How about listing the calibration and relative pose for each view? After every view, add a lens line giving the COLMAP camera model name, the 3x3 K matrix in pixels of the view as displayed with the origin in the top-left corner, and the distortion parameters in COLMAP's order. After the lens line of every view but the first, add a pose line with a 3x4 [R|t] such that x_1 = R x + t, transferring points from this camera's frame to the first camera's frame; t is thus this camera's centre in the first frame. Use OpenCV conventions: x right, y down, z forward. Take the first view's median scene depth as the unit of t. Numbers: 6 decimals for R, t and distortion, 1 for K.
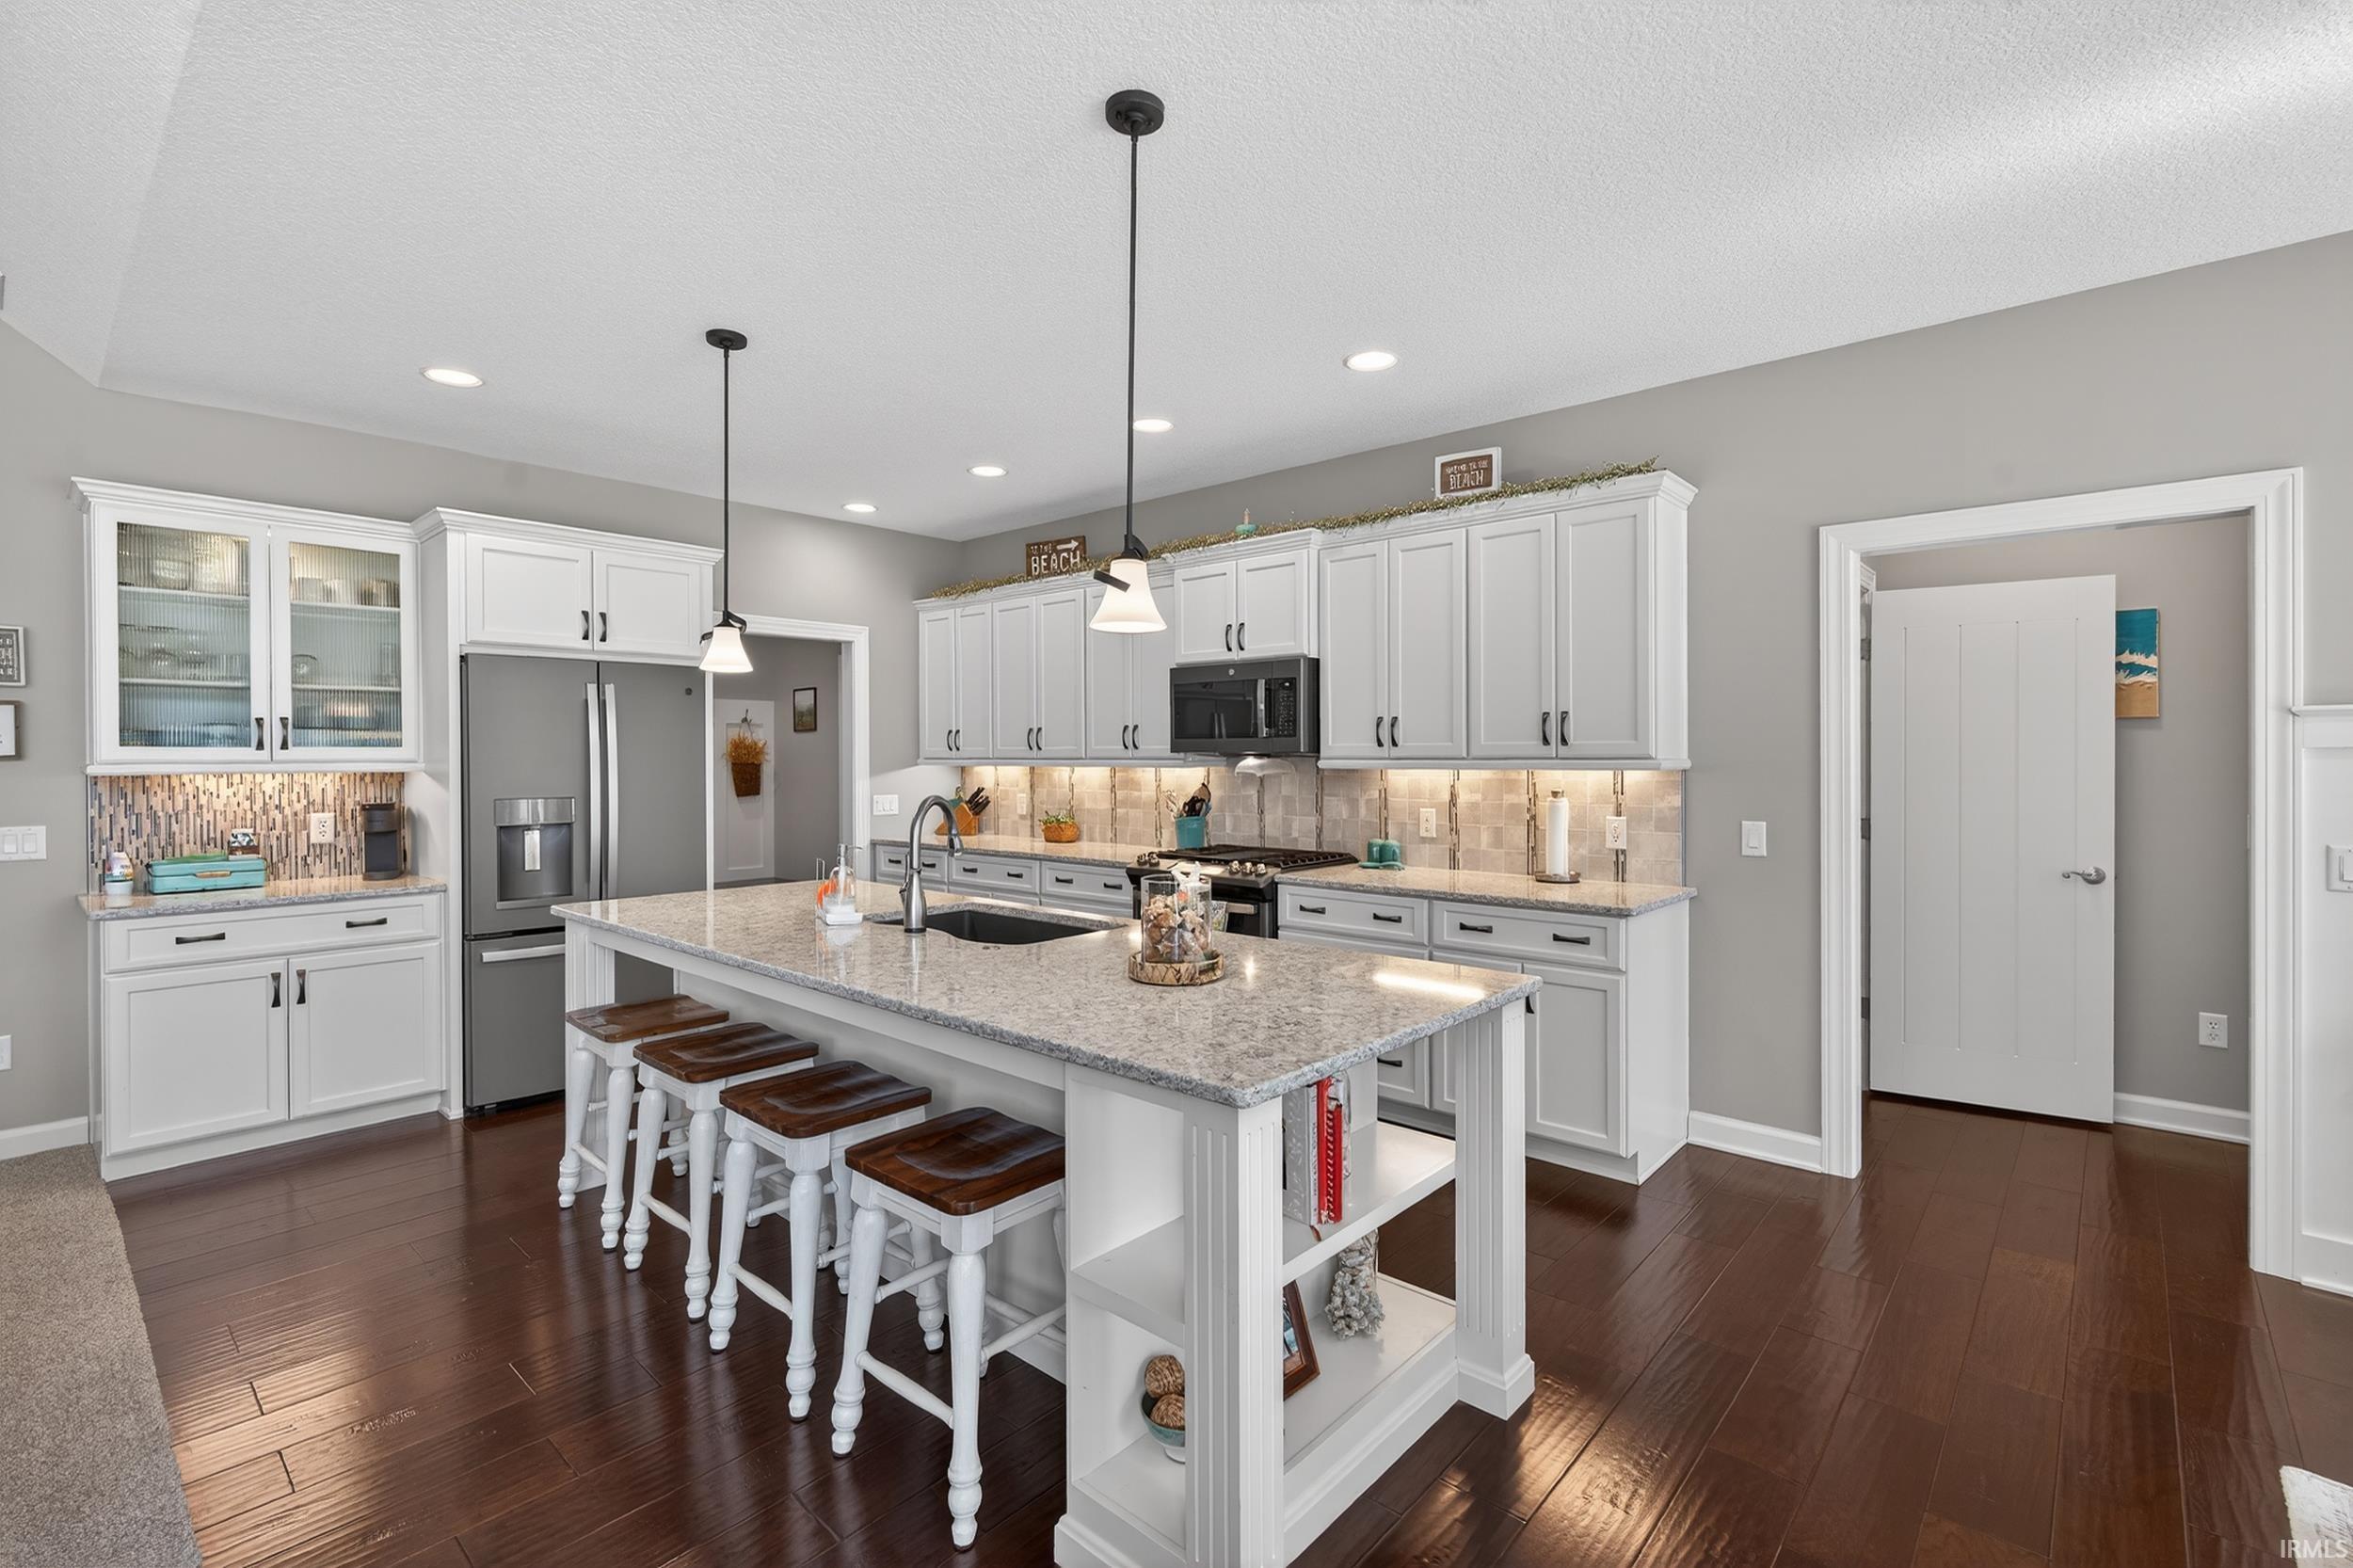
lens RADIAL K [[1053.0, 0, 1185.2], [0, 1053.0, 770.4], [0, 0, 1]] dist [0.003731, 0.000275]
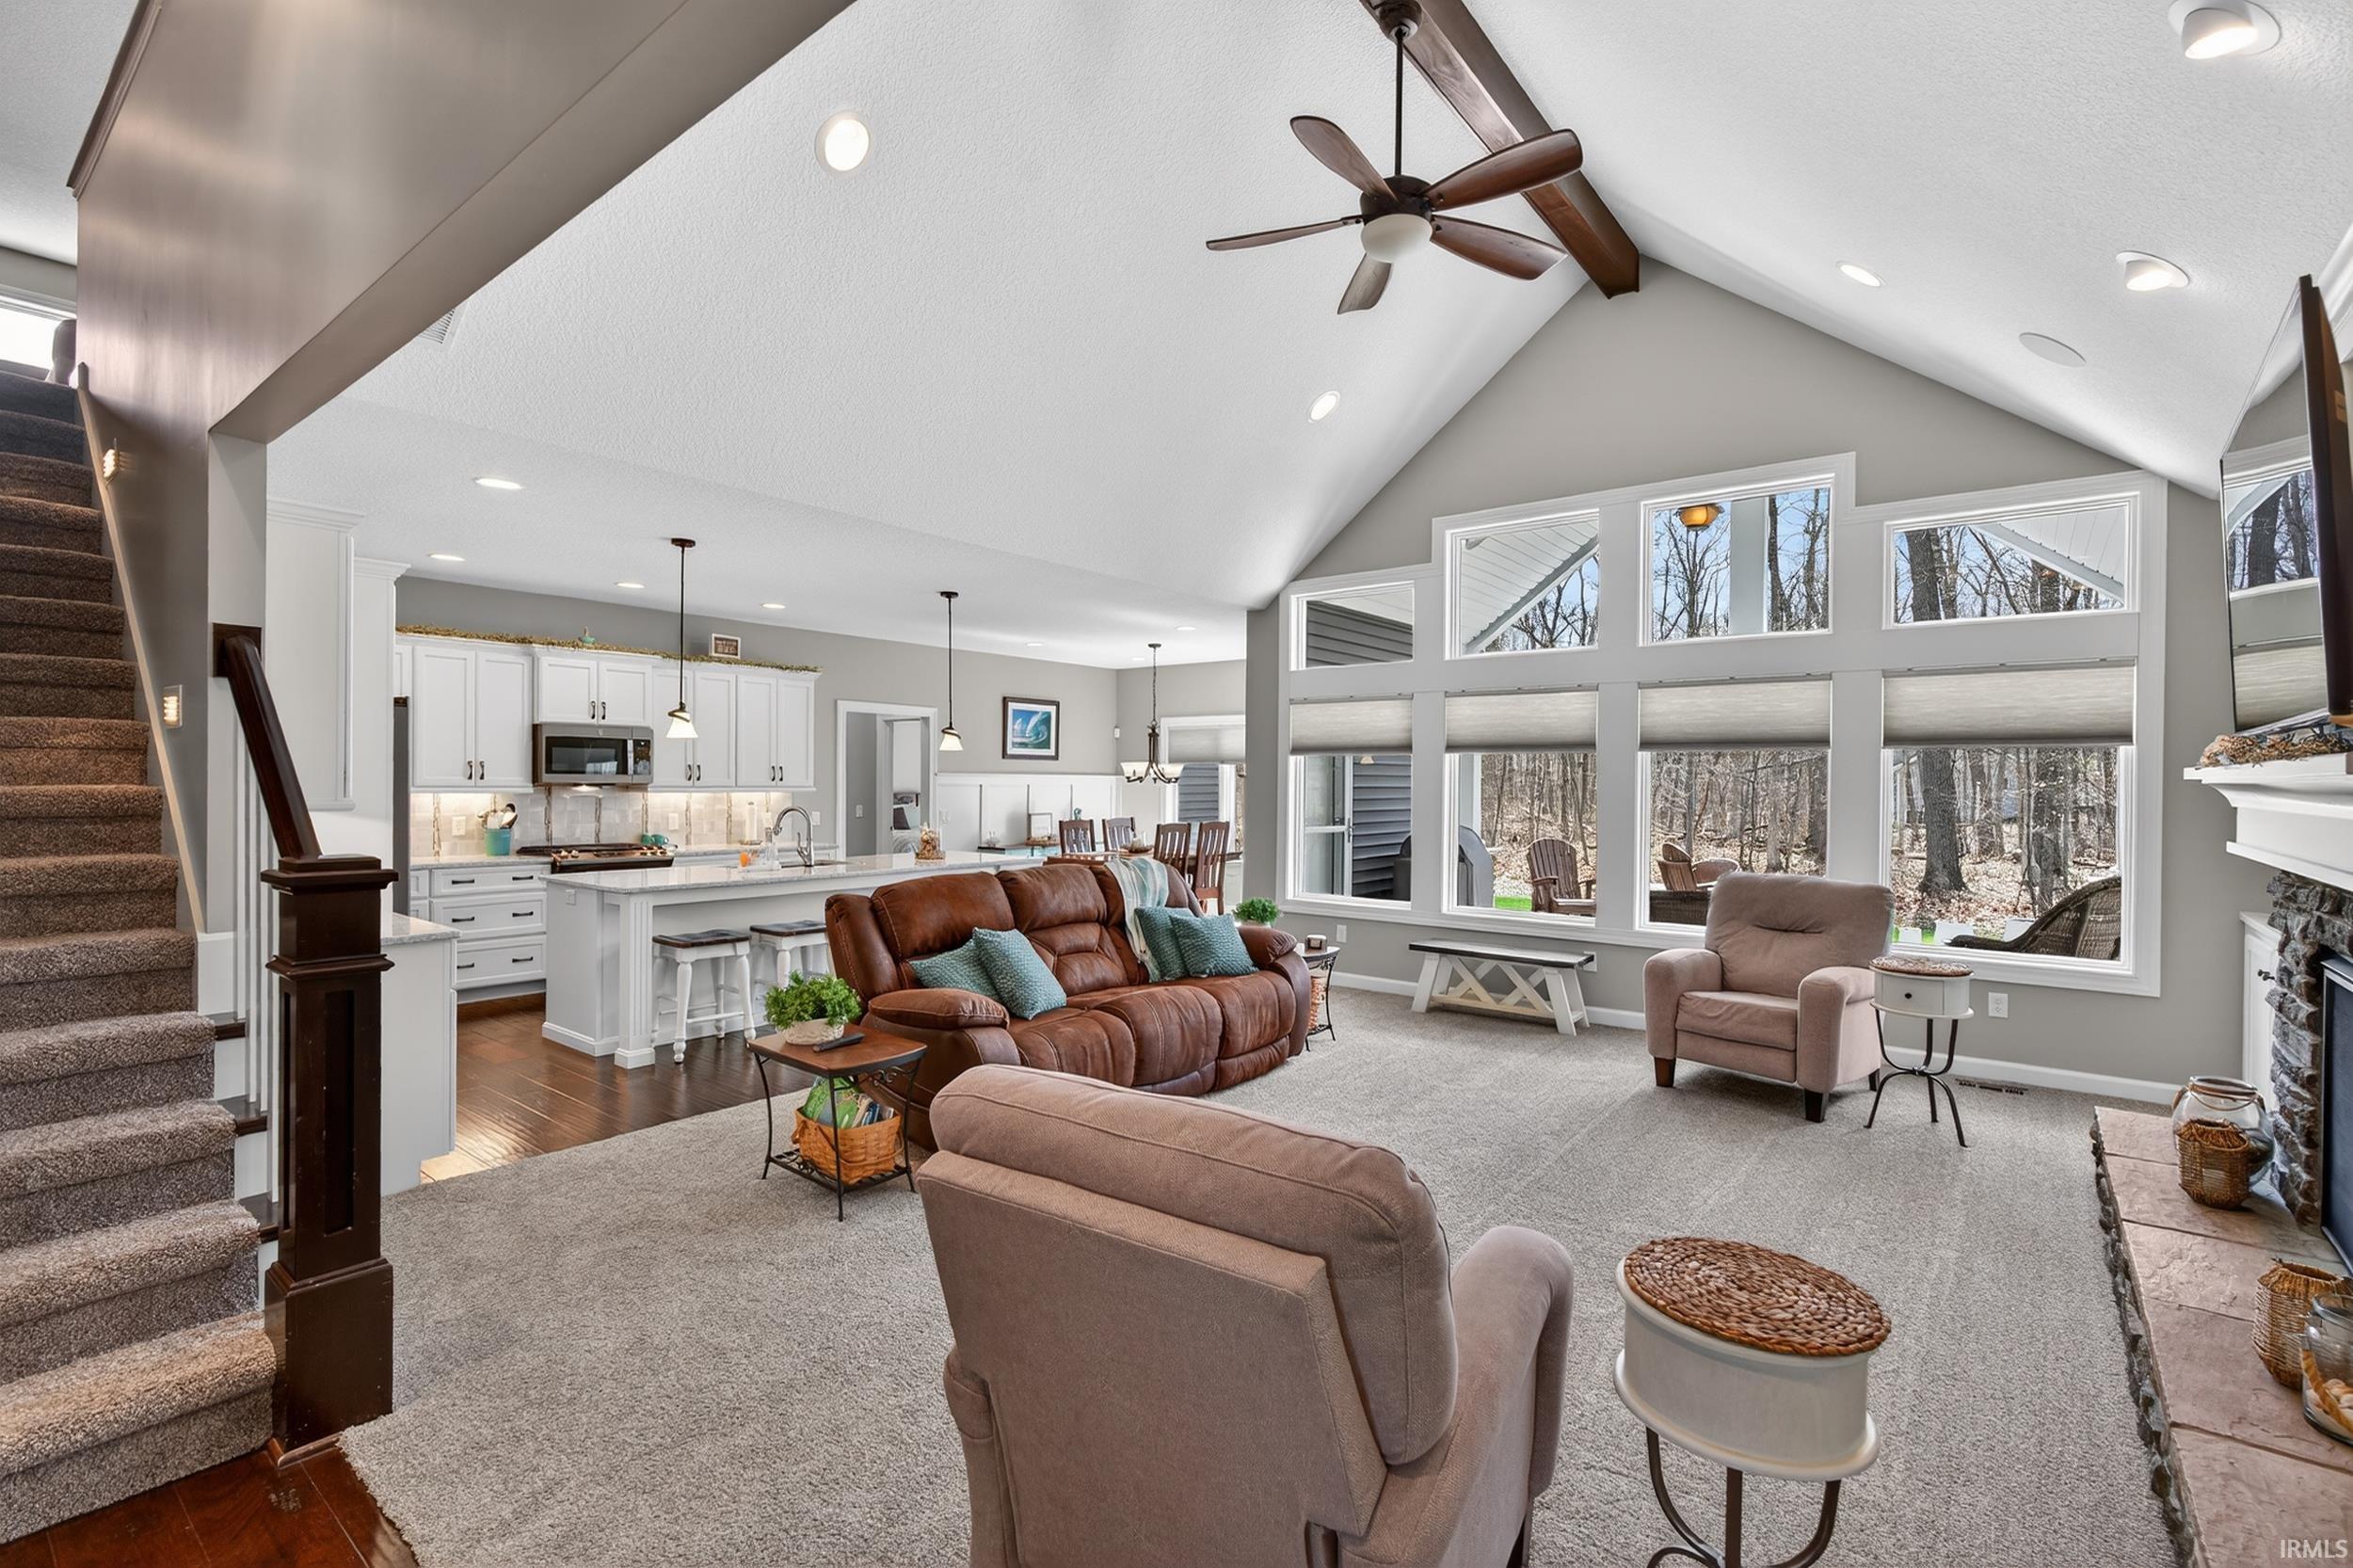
lens RADIAL K [[1053.0, 0, 1185.2], [0, 1053.0, 770.4], [0, 0, 1]] dist [0.003731, 0.000275]
pose [[-0.049969, 0.011014, 0.998690, -1.610101], [0.003576, 0.999935, -0.010849, -0.016124], [-0.998744, 0.003029, -0.050005, 0.198470]]
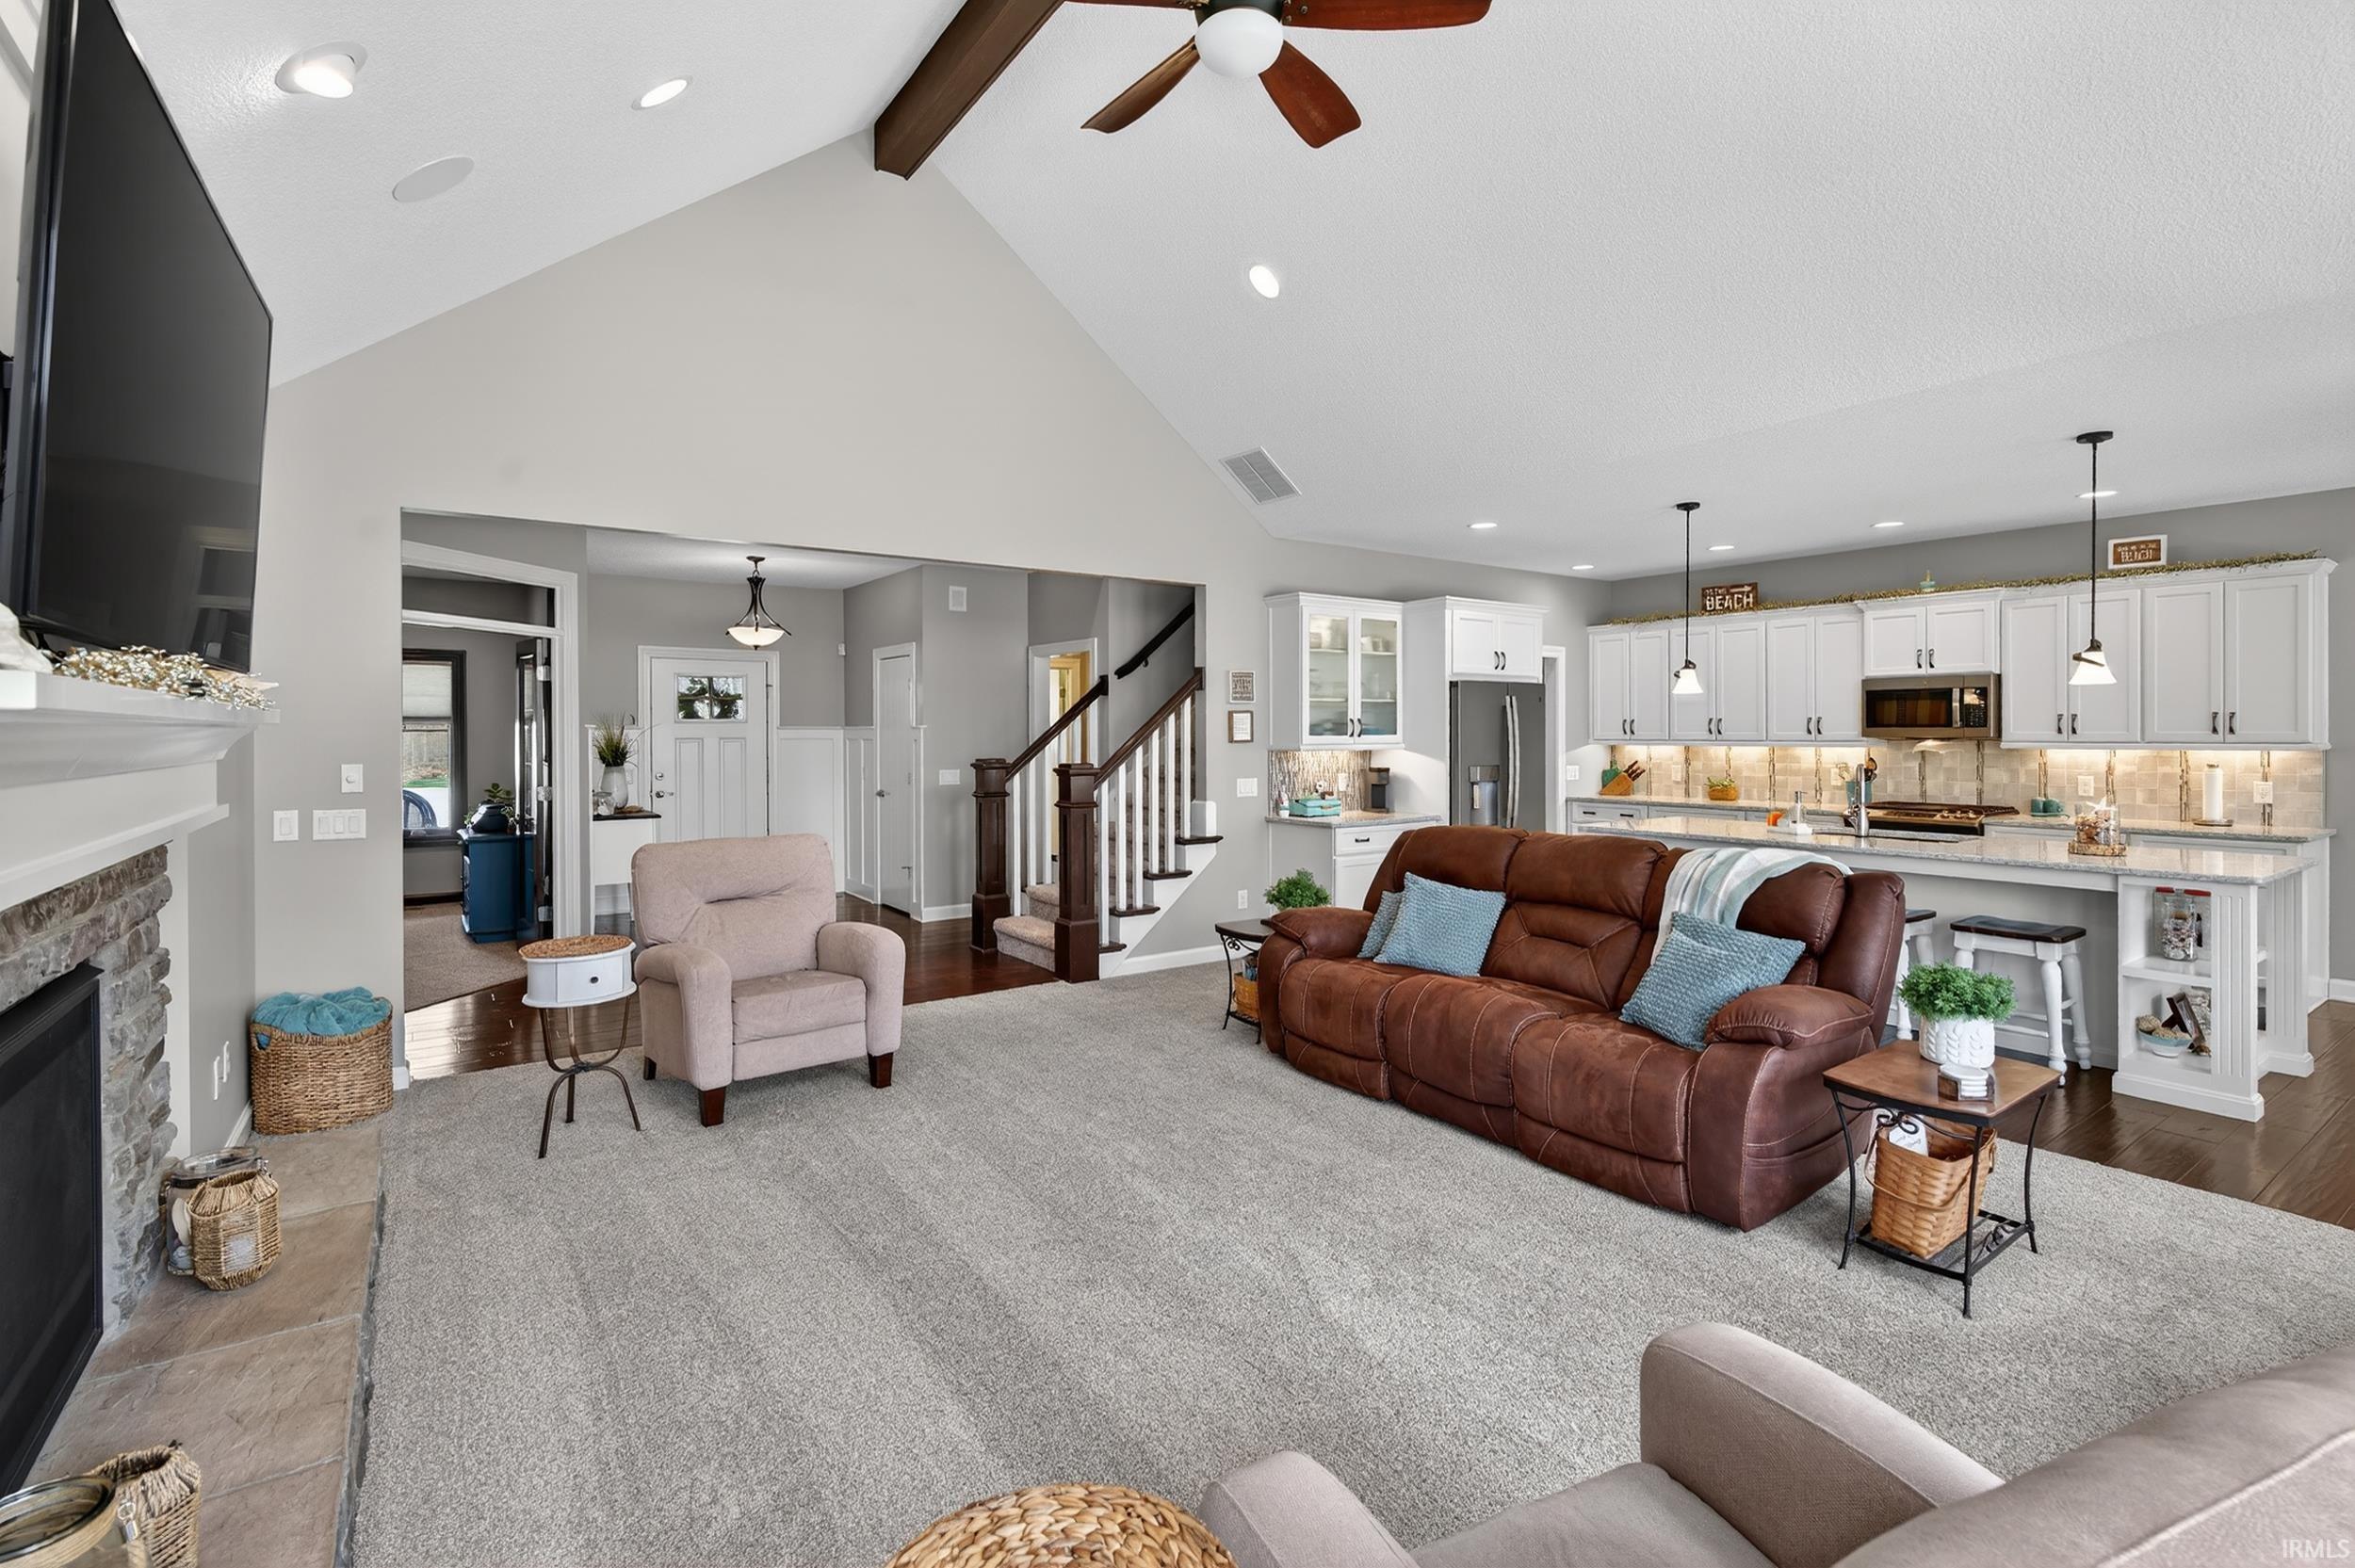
lens RADIAL K [[1072.7, 0, 1191.7], [0, 1072.7, 742.4], [0, 0, 1]] dist [-0.001429, 0.000005]
pose [[0.975727, 0.000142, -0.218989, -0.634803], [-0.000597, 0.999998, -0.002015, -0.006484], [0.218988, 0.002097, 0.975725, -0.695314]]
